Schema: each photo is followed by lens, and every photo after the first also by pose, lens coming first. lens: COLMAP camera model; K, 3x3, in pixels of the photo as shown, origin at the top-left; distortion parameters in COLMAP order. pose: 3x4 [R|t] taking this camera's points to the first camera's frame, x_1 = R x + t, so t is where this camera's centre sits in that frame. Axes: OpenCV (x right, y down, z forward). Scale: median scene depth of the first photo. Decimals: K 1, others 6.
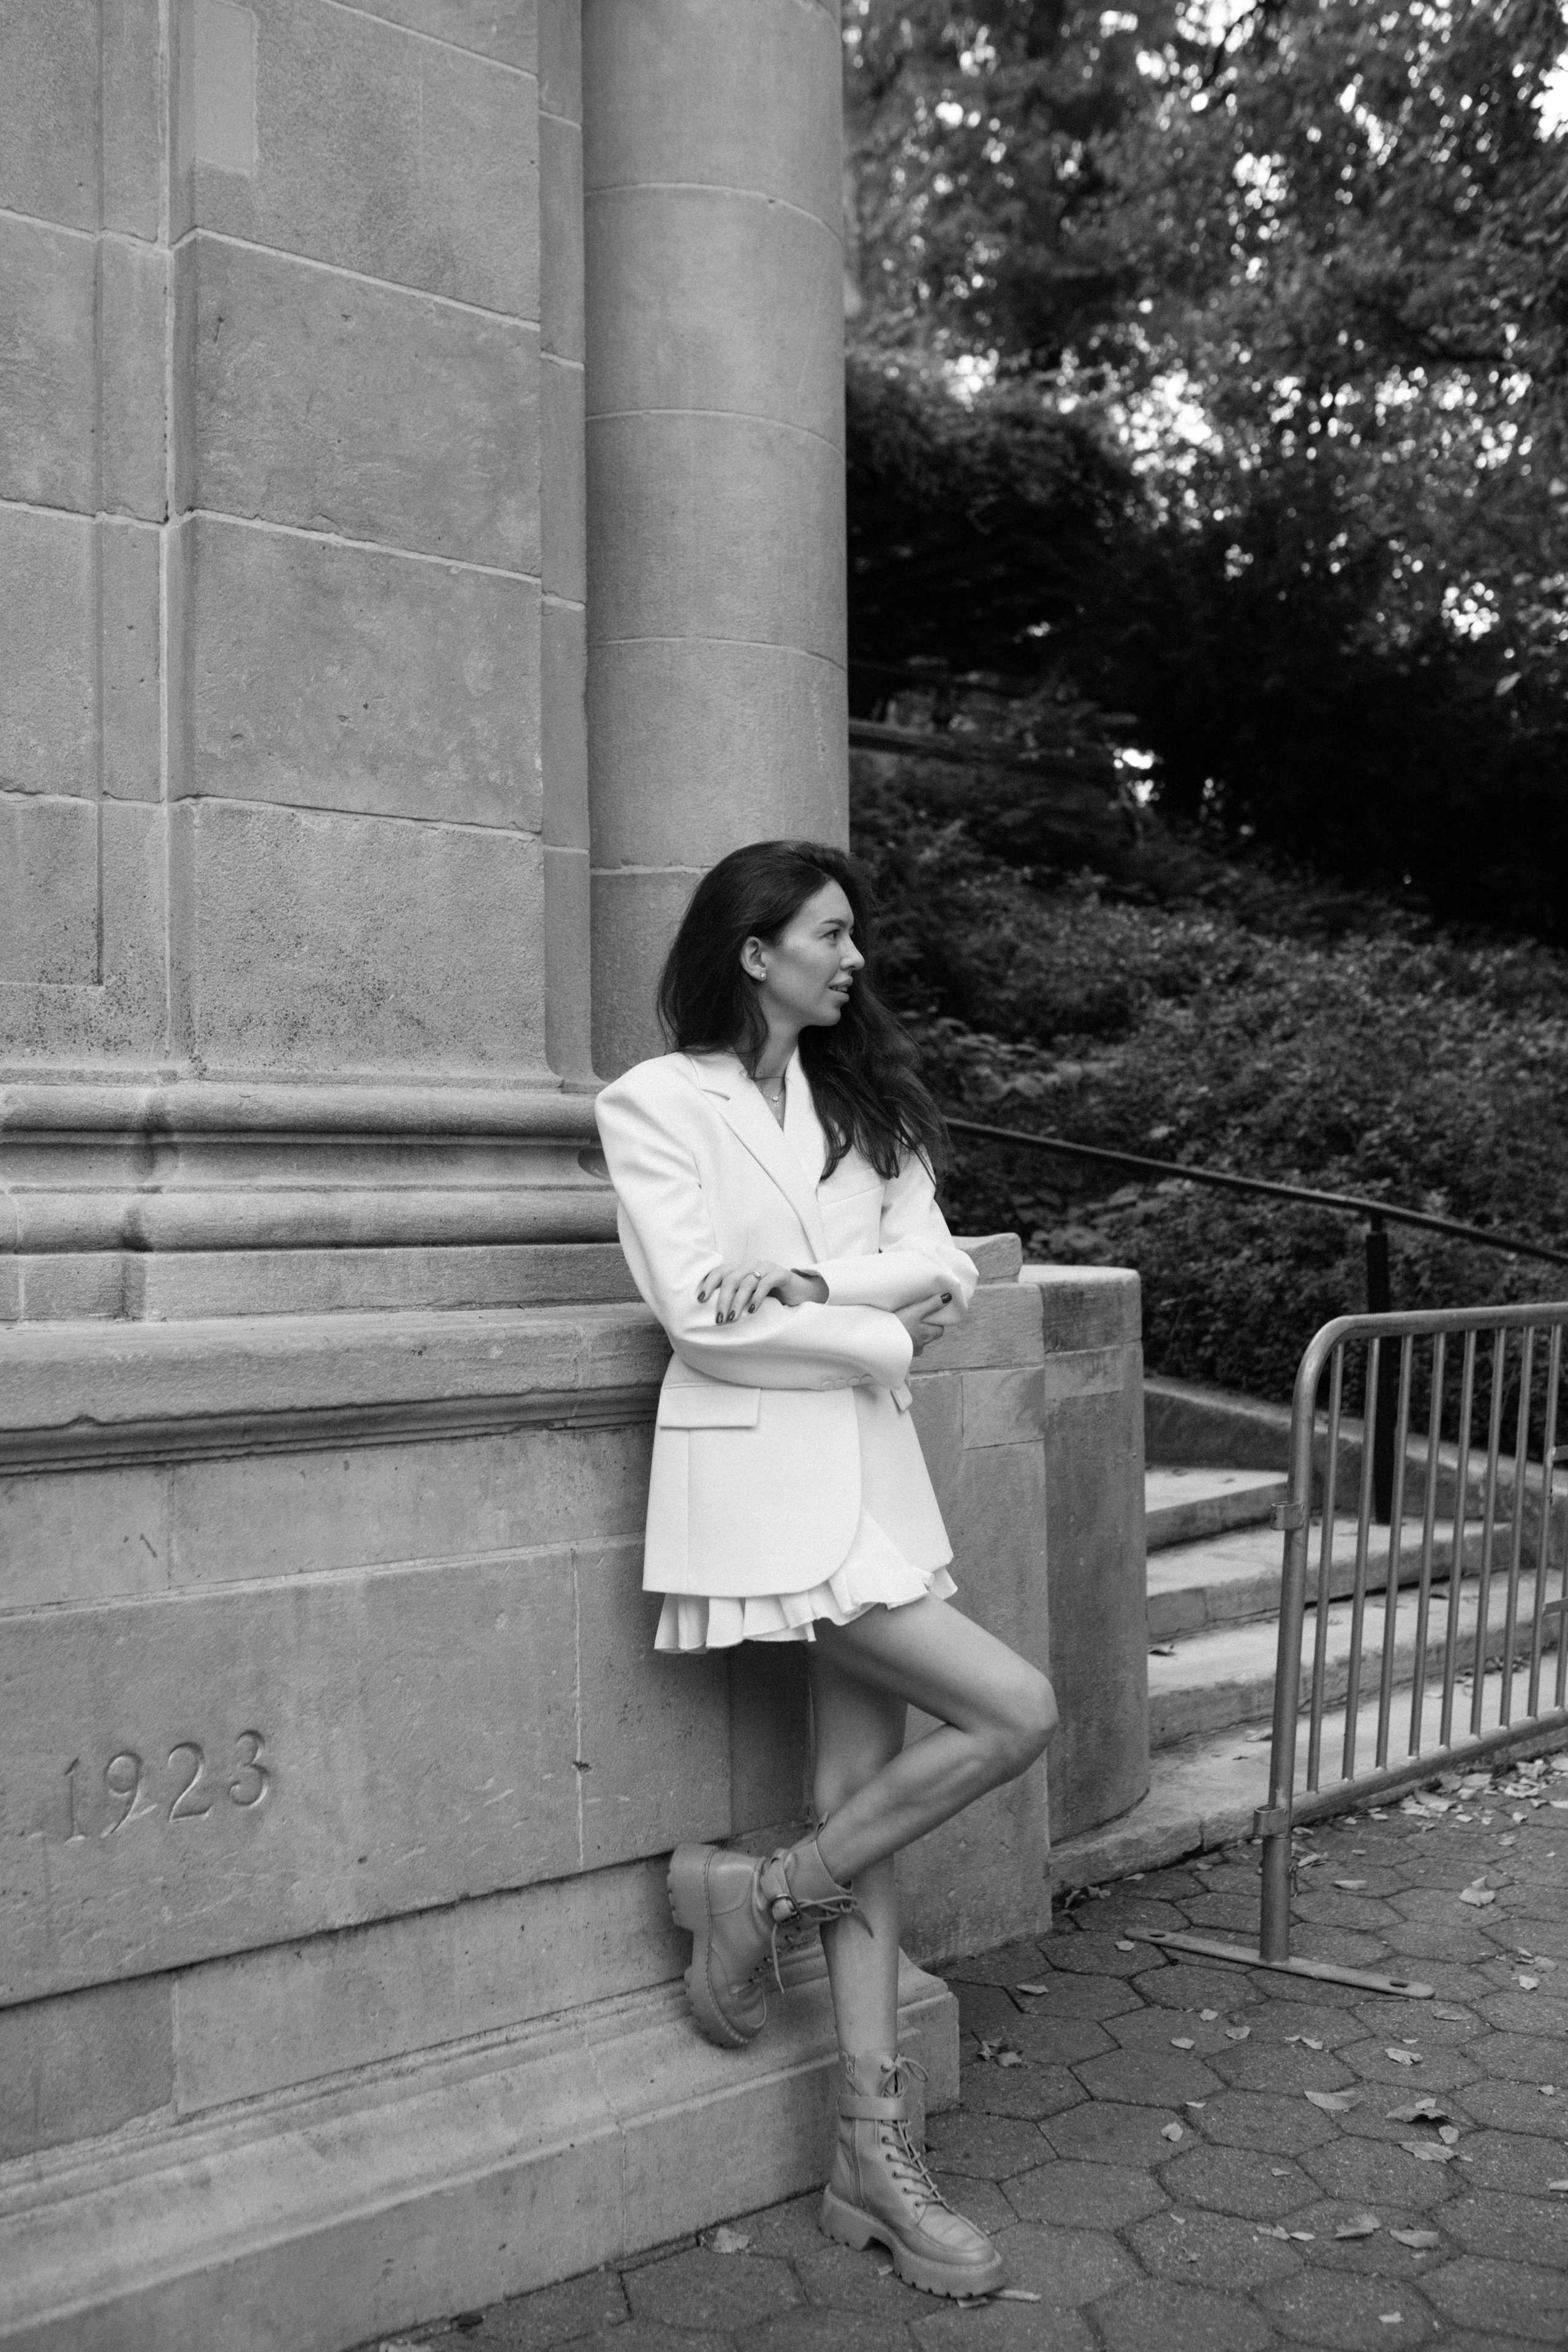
lens RADIAL K [[2224.1, 0, 784.0], [0, 2224.1, 1176.0], [0, 0, 1]] dist [-0.063249, 0.096149]
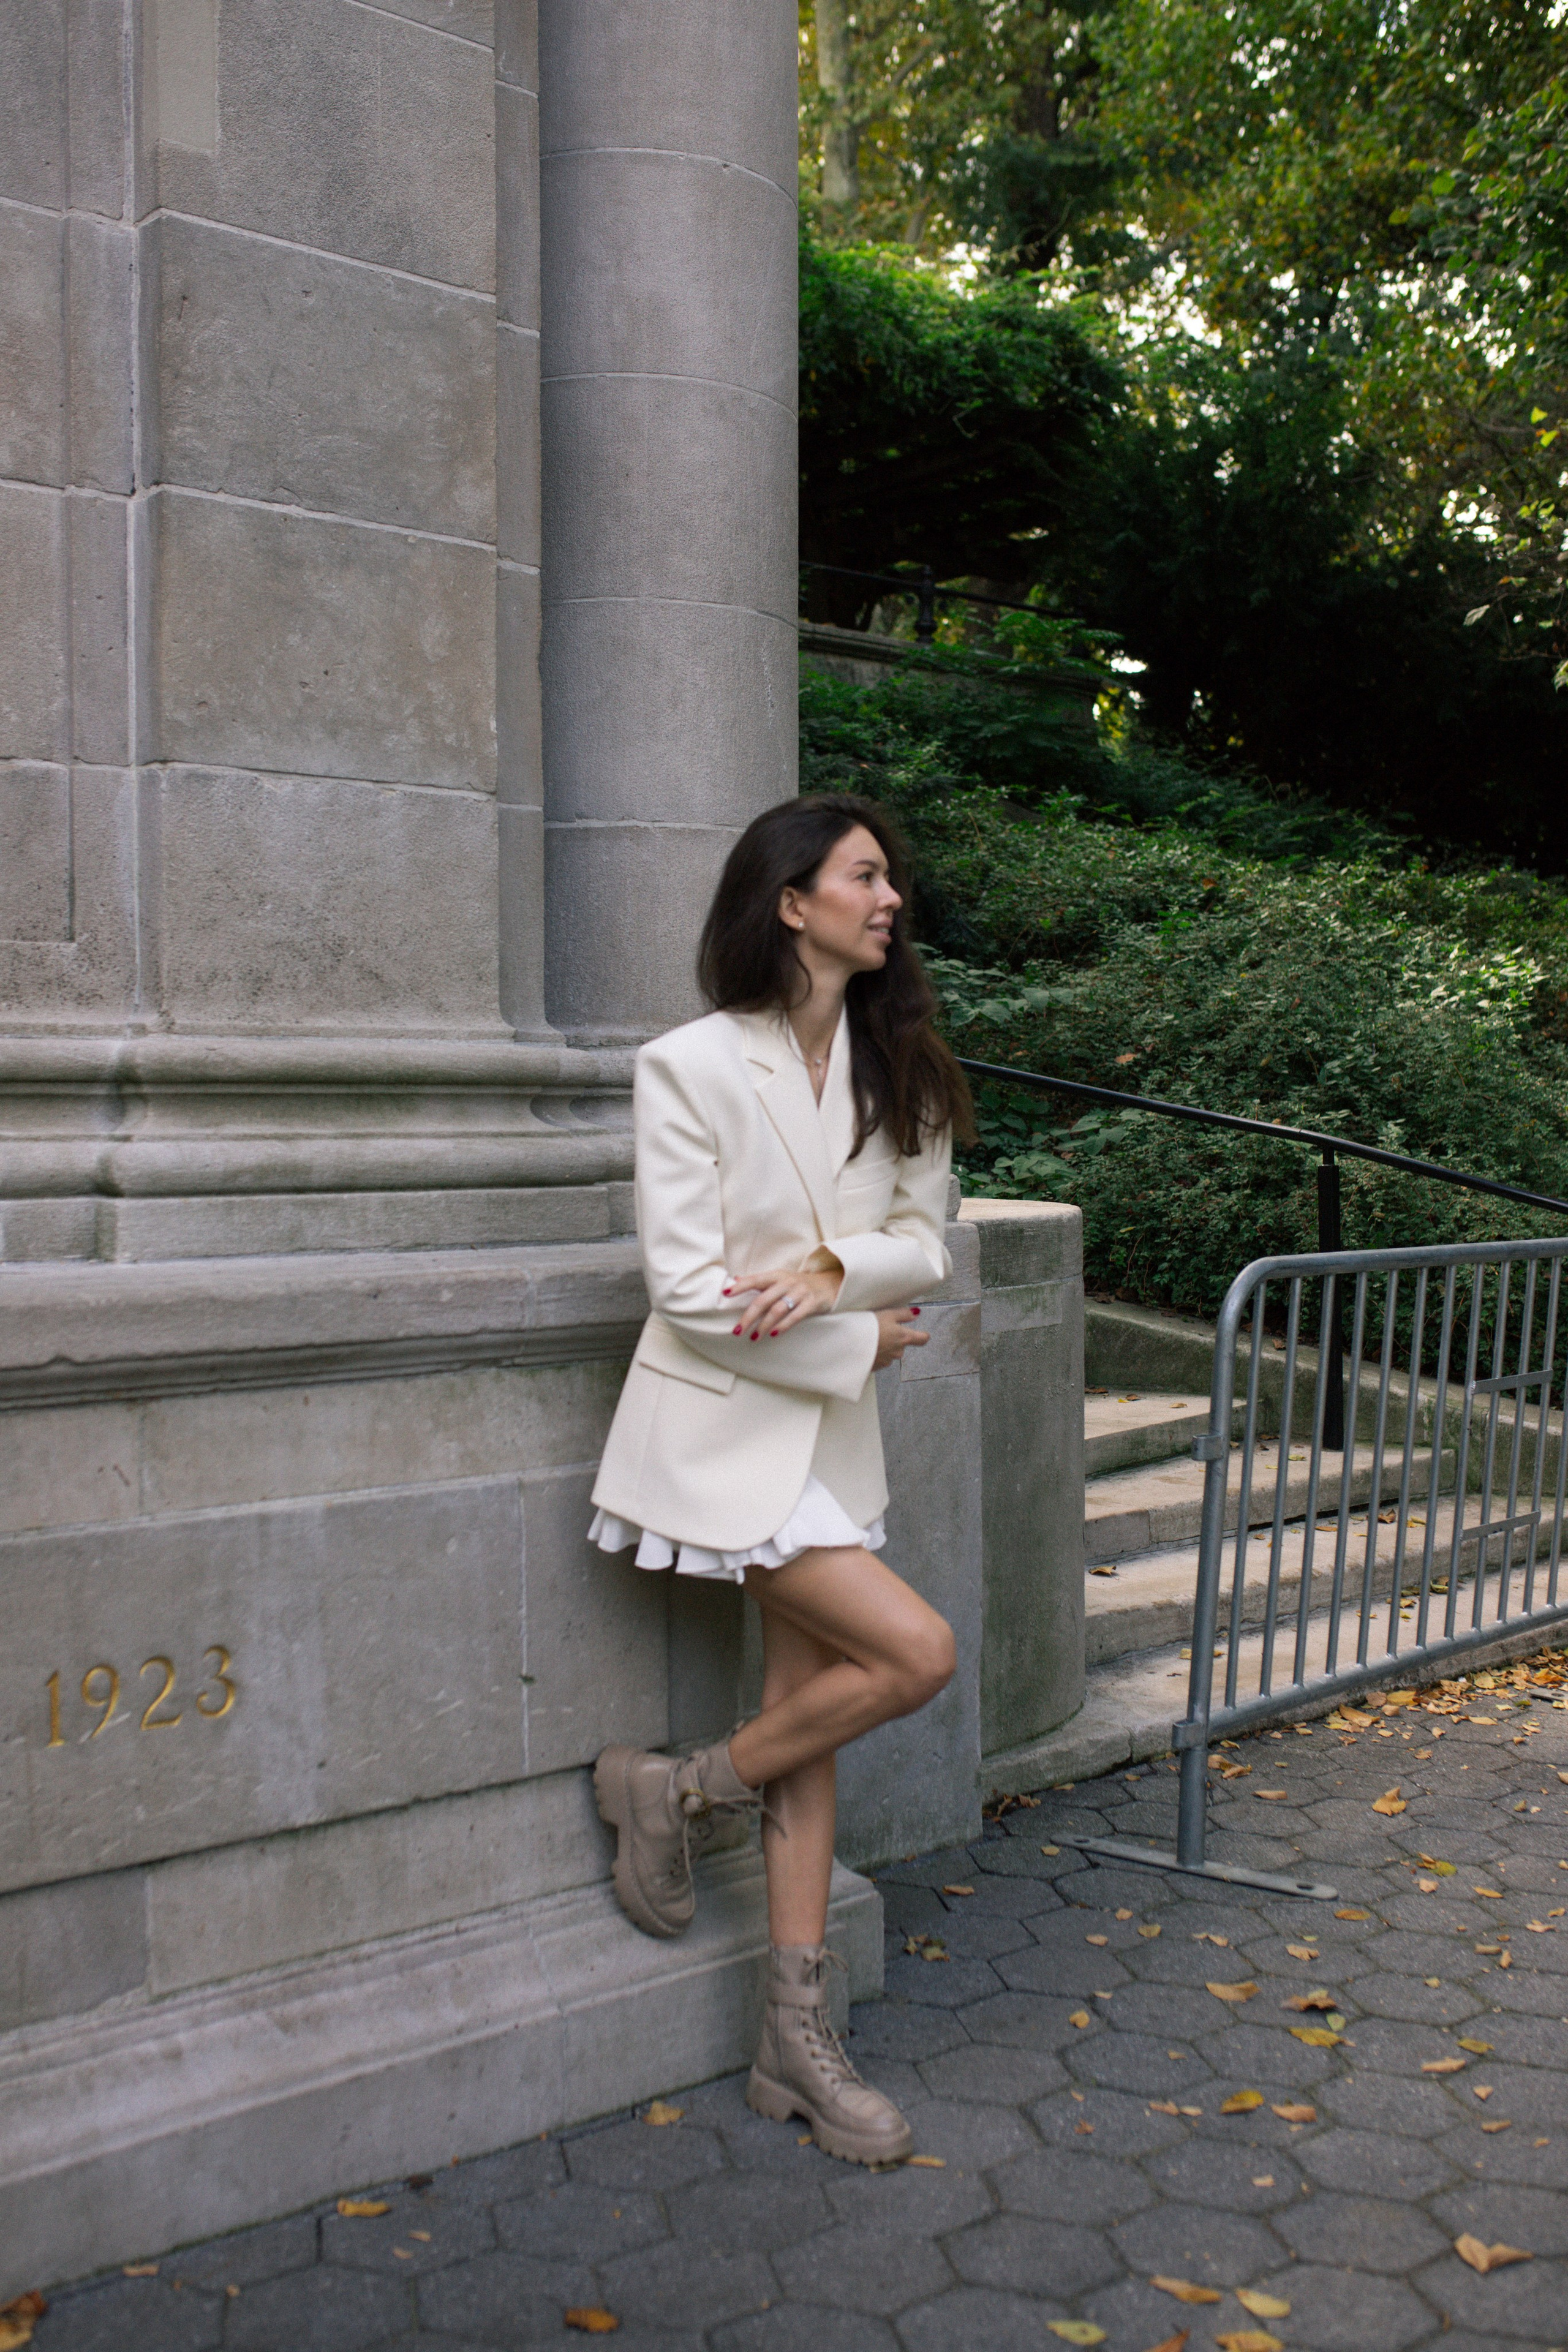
lens RADIAL K [[2267.2, 0, 798.0], [0, 2267.2, 1187.6], [0, 0, 1]] dist [-0.063261, 0.096886]
pose [[0.999890, 0.007123, 0.013022, 0.020069], [-0.007713, 0.998920, 0.045824, -0.019182], [-0.012682, -0.045919, 0.998865, -0.070935]]
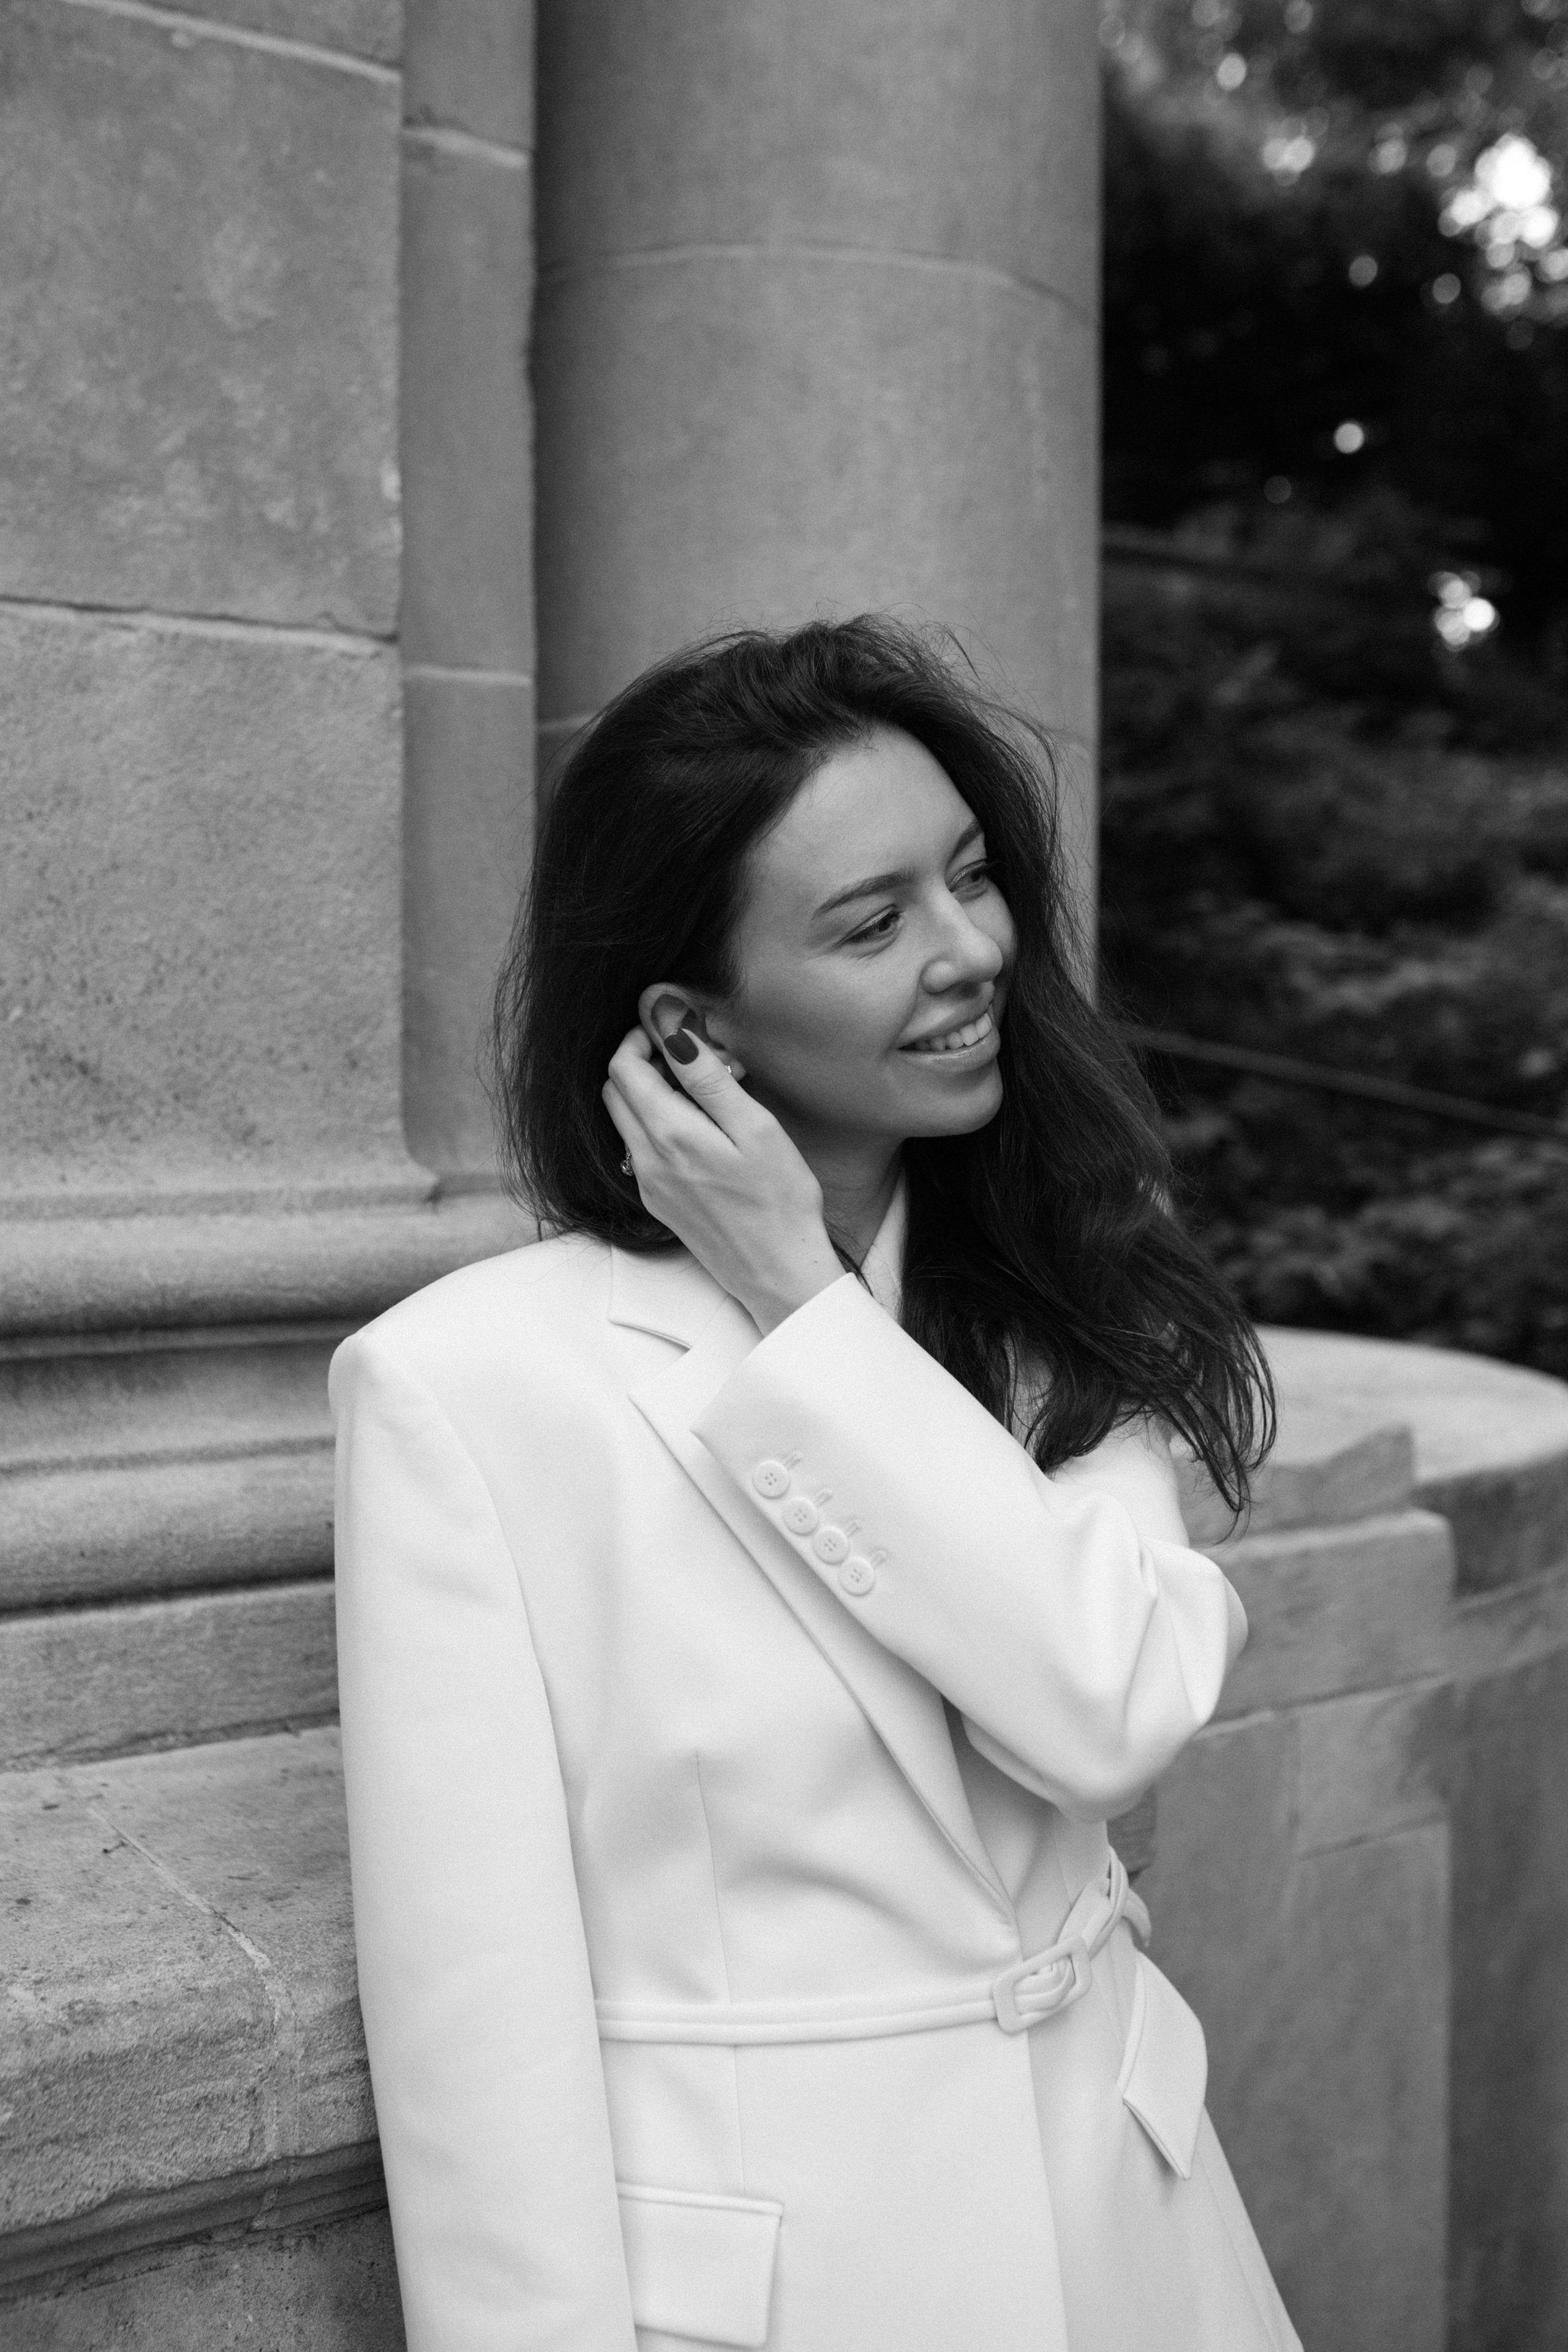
lens RADIAL K [[2274.1, 0, 780.9], [0, 2274.1, 1141.1], [0, 0, 1]] dist [-0.035063, 0.014727]
pose [[0.992147, 0.017951, -0.123779, 0.028471], [-0.011710, 0.998632, 0.050964, -0.076265], [0.124524, -0.049114, 0.991000, 0.544059]]
